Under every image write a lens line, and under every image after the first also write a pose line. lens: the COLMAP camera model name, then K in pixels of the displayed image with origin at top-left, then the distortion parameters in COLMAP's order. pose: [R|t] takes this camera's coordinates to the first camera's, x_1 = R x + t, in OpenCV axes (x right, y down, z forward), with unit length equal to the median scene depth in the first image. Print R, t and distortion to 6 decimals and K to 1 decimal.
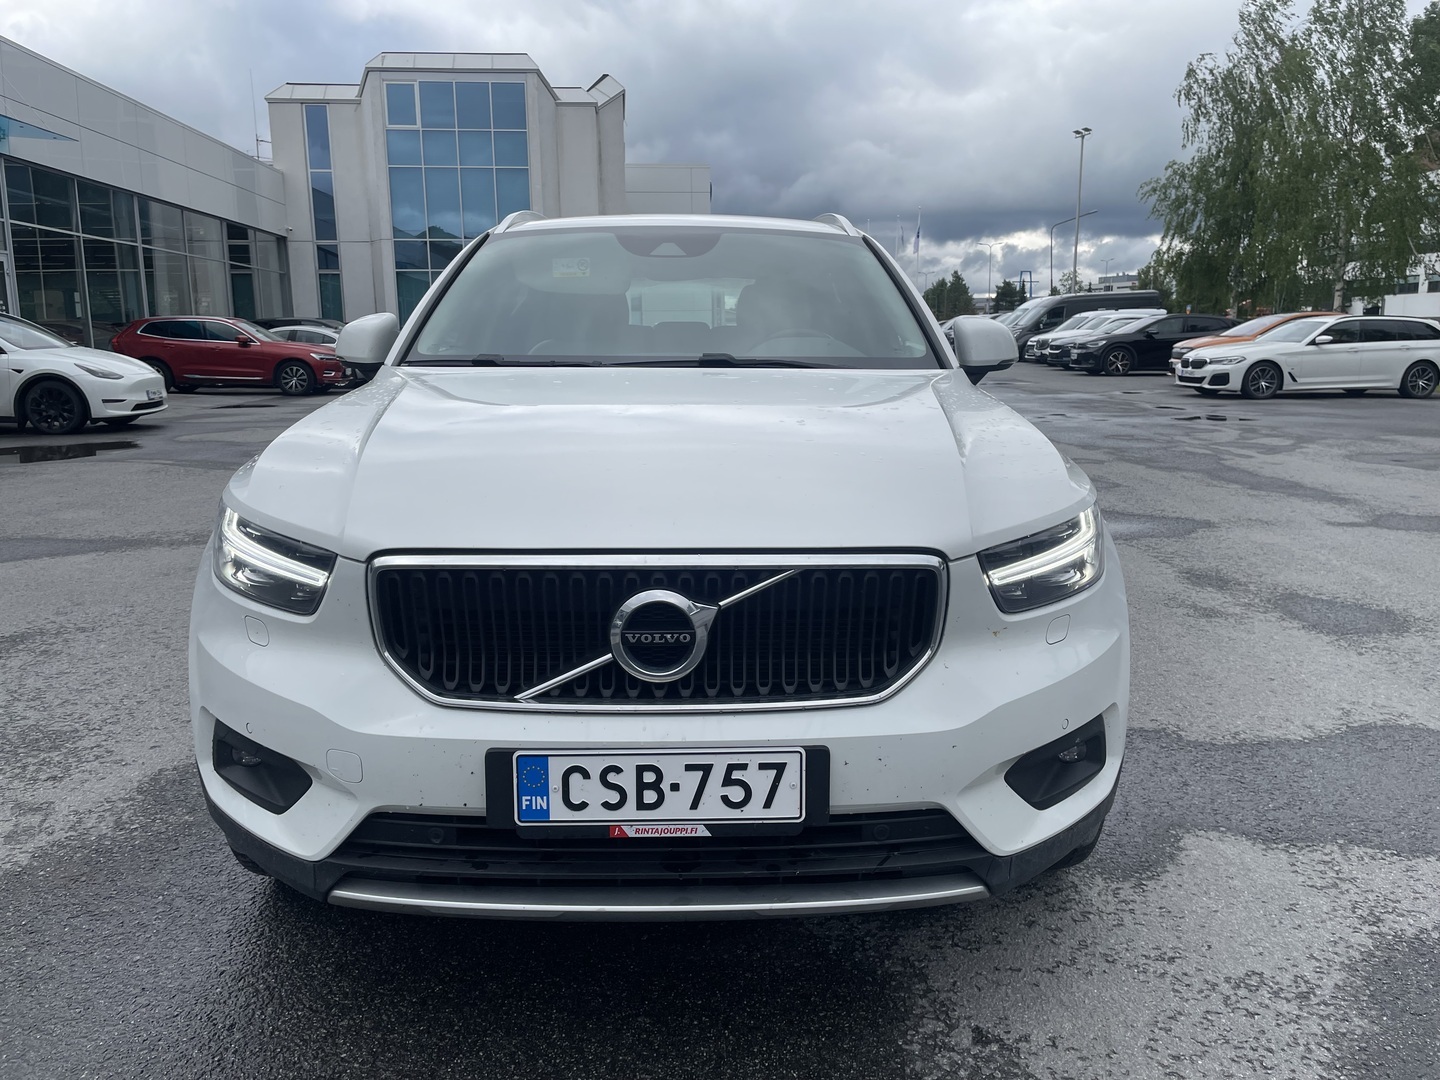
lens RADIAL K [[1083.7, 0, 721.3], [0, 1083.7, 519.7], [0, 0, 1]] dist [0.096968, -0.129022]
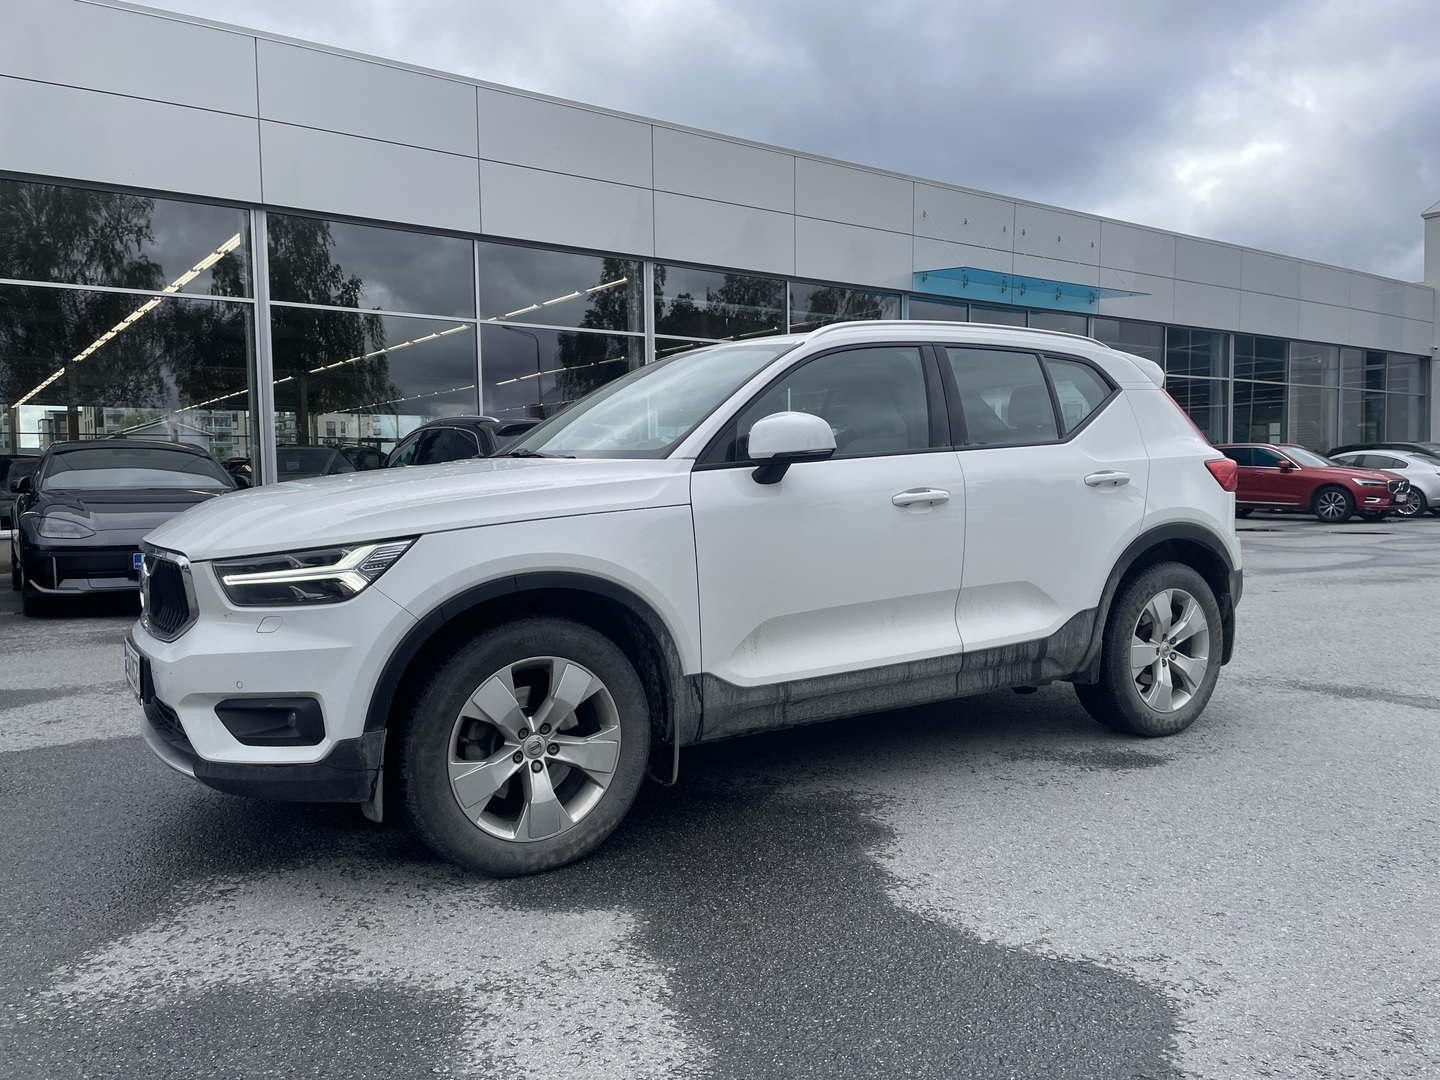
lens RADIAL K [[1083.7, 0, 721.3], [0, 1083.7, 519.7], [0, 0, 1]] dist [0.096968, -0.129022]
pose [[0.525935, 0.032924, -0.849887, 1.176151], [-0.132260, 0.990261, -0.043484, -0.034480], [0.840178, 0.135276, 0.525167, 0.451784]]
